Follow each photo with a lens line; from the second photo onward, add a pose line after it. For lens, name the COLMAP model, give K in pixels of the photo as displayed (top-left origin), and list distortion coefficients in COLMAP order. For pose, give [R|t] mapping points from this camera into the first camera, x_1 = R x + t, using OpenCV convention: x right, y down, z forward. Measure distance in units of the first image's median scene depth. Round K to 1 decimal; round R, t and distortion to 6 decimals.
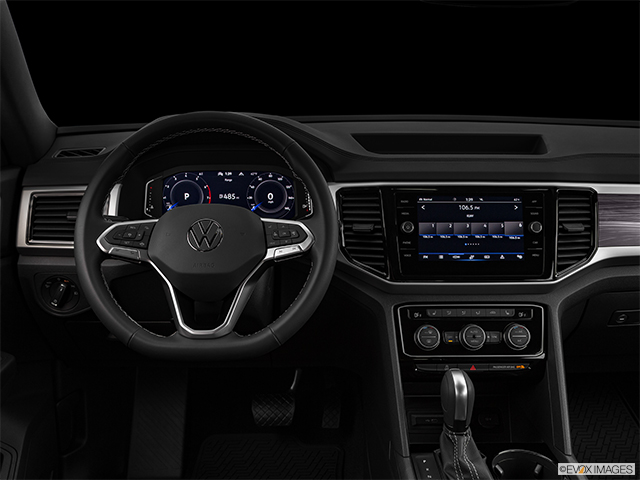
lens RADIAL K [[633.0, 0, 320.0], [0, 633.0, 240.0], [0, 0, 1]] dist [-0.013265, -0.003188]
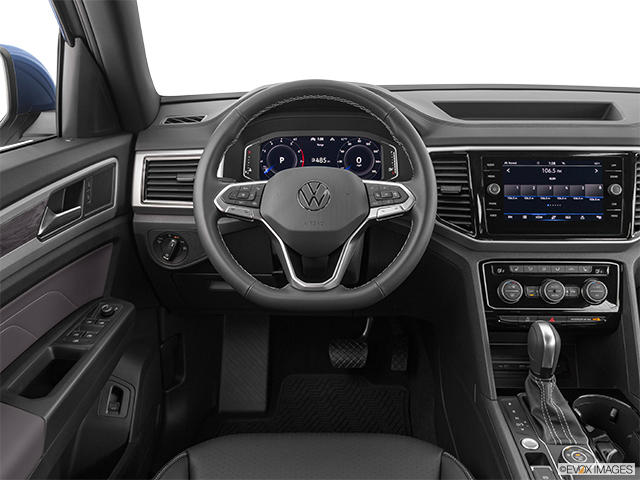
lens RADIAL K [[562.2, 0, 320.0], [0, 562.2, 240.0], [0, 0, 1]] dist [-0.023310, -0.001314]
pose [[0.998831, 0.006755, -0.047868, -0.108182], [-0.003465, 0.997646, 0.068491, 0.001801], [0.048218, -0.068245, 0.996503, 0.035457]]
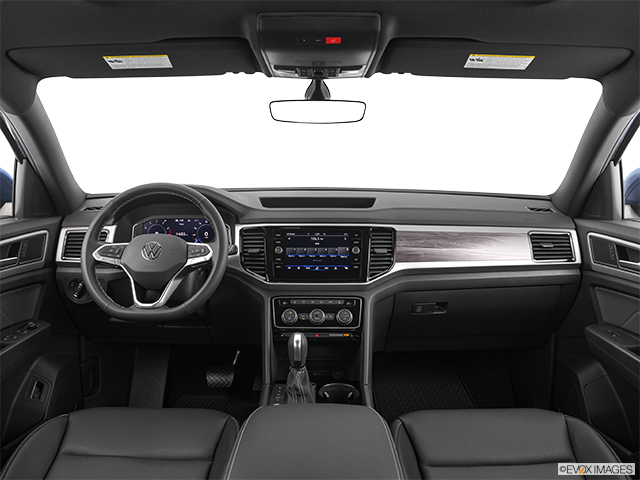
lens RADIAL K [[497.0, 0, 312.0], [0, 497.0, 236.0], [0, 0, 1]] dist [-0.086160, -0.005319]
pose [[0.999304, 0.000607, -0.037287, 0.273248], [-0.004881, 0.993395, -0.114641, 0.092395], [0.036971, 0.114743, 0.992707, -0.304711]]
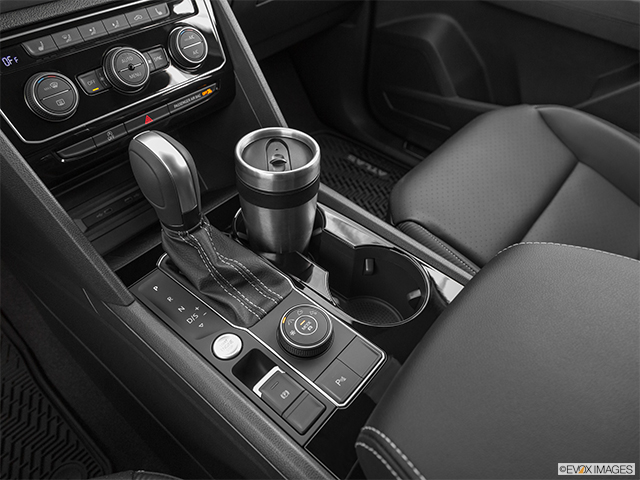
lens RADIAL K [[455.1, 0, 320.0], [0, 455.1, 240.0], [0, 0, 1]] dist [-0.001152, -0.001275]
pose [[0.654709, -0.520581, 0.548043, 0.043332], [0.176430, 0.810257, 0.558887, 0.075680], [-0.735002, -0.269217, 0.622329, 0.553929]]
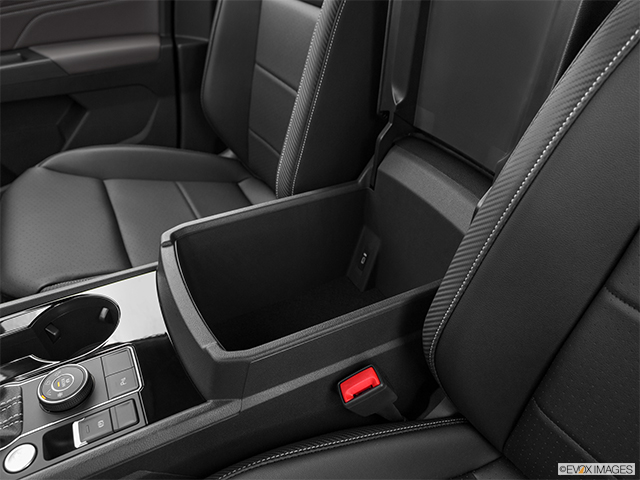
lens RADIAL K [[455.1, 0, 320.0], [0, 455.1, 240.0], [0, 0, 1]] dist [-0.001152, -0.001275]
pose [[-0.453690, -0.541951, 0.707429, -0.132824], [0.267589, 0.674350, 0.688221, 0.023060], [-0.850036, 0.501539, -0.160926, 0.575141]]
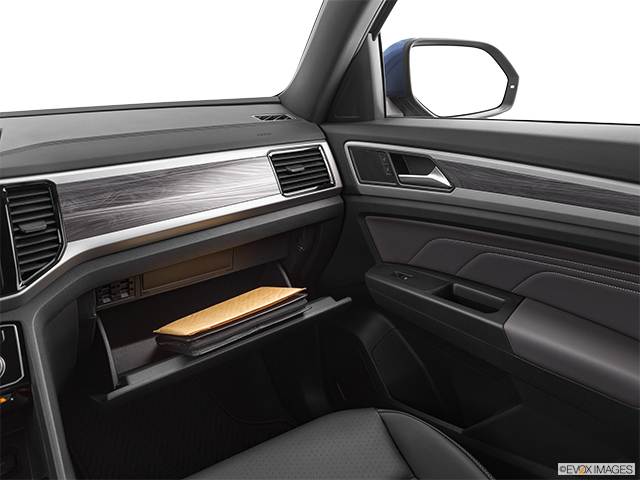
lens RADIAL K [[596.5, 0, 320.0], [0, 596.5, 240.0], [0, 0, 1]] dist [-0.035181, 0.000156]
pose [[0.828644, -0.210027, 0.518881, 0.304247], [0.205579, 0.976352, 0.066892, 0.025107], [-0.520660, 0.051242, 0.852225, 0.091309]]
